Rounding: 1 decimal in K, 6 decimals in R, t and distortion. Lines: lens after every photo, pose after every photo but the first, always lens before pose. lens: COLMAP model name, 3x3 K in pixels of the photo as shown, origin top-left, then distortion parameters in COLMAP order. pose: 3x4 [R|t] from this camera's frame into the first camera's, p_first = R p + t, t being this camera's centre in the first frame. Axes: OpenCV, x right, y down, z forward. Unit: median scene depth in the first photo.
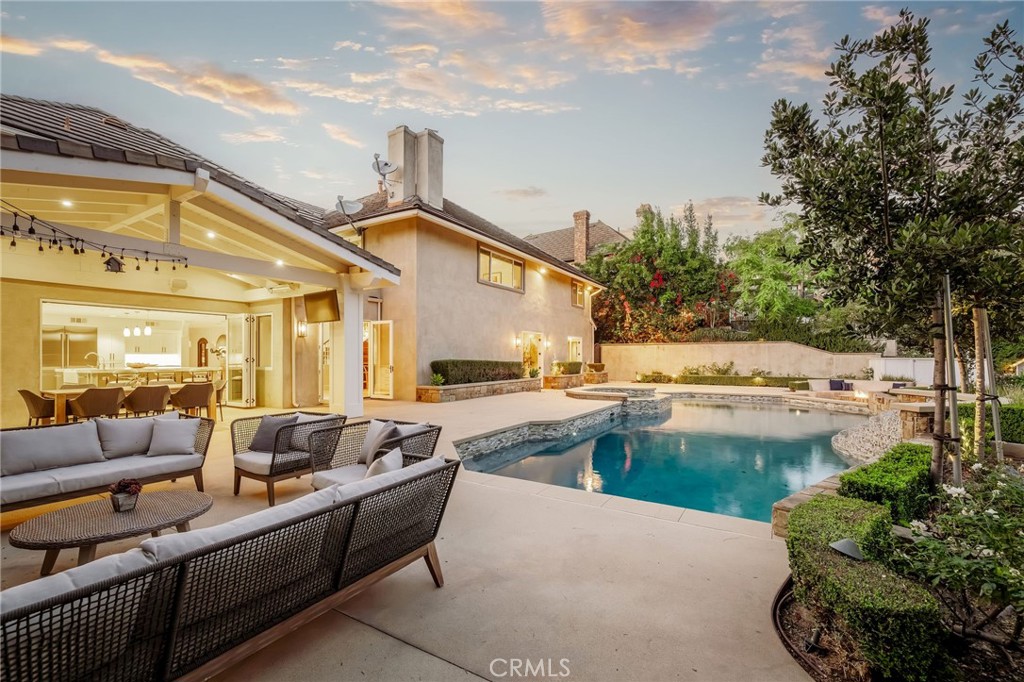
lens RADIAL K [[433.2, 0, 510.4], [0, 433.2, 348.4], [0, 0, 1]] dist [0.000383, -0.000213]
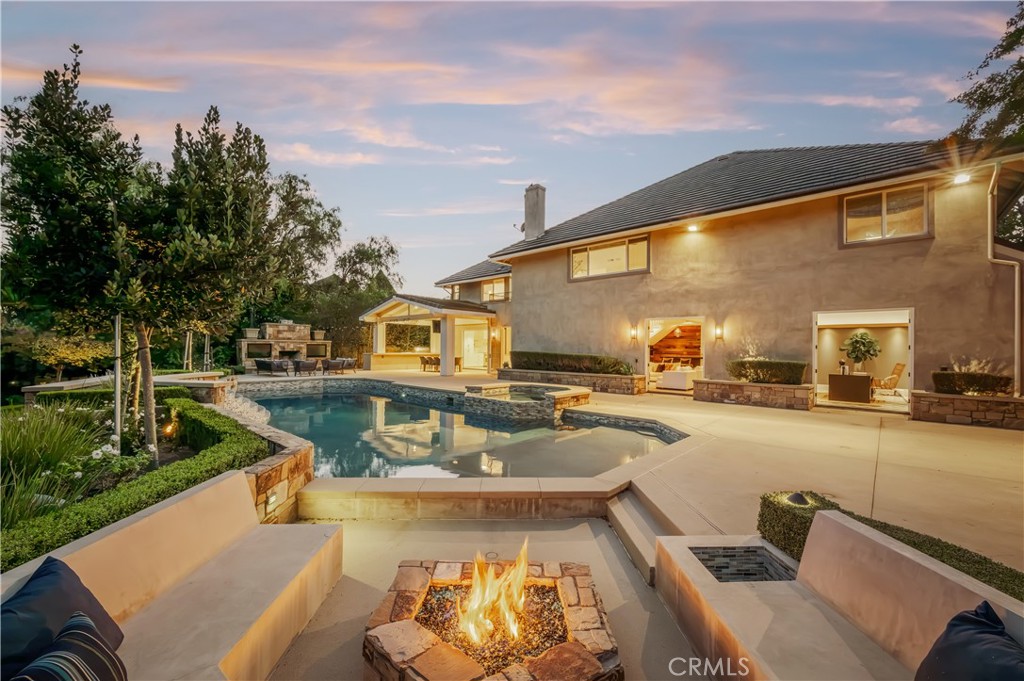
lens RADIAL K [[413.0, 0, 510.7], [0, 413.0, 345.1], [0, 0, 1]] dist [0.000097, 0.000002]
pose [[-0.193134, -0.007352, -0.981145, 1.481715], [0.010244, 0.999902, -0.009509, 0.025195], [0.981119, -0.011887, -0.193040, 1.581191]]
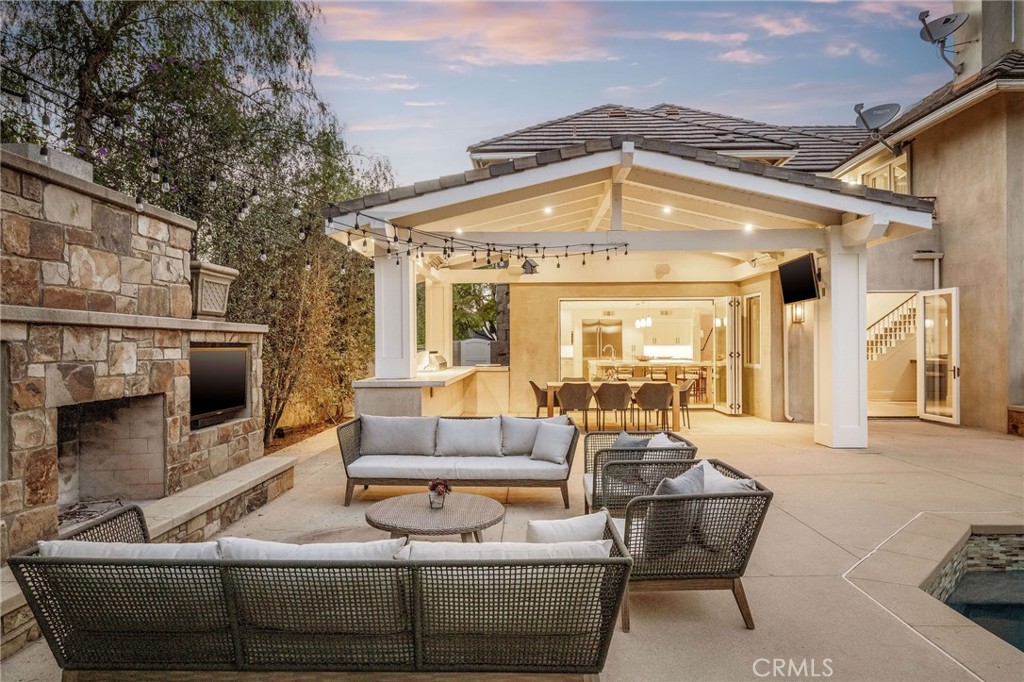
lens RADIAL K [[586.2, 0, 514.0], [0, 586.2, 339.7], [0, 0, 1]] dist [0.001389, 0.000281]
pose [[0.509964, -0.009368, -0.860145, 0.134199], [0.019982, 0.999800, 0.000958, -0.011167], [0.859964, -0.017676, 0.510049, 0.127345]]
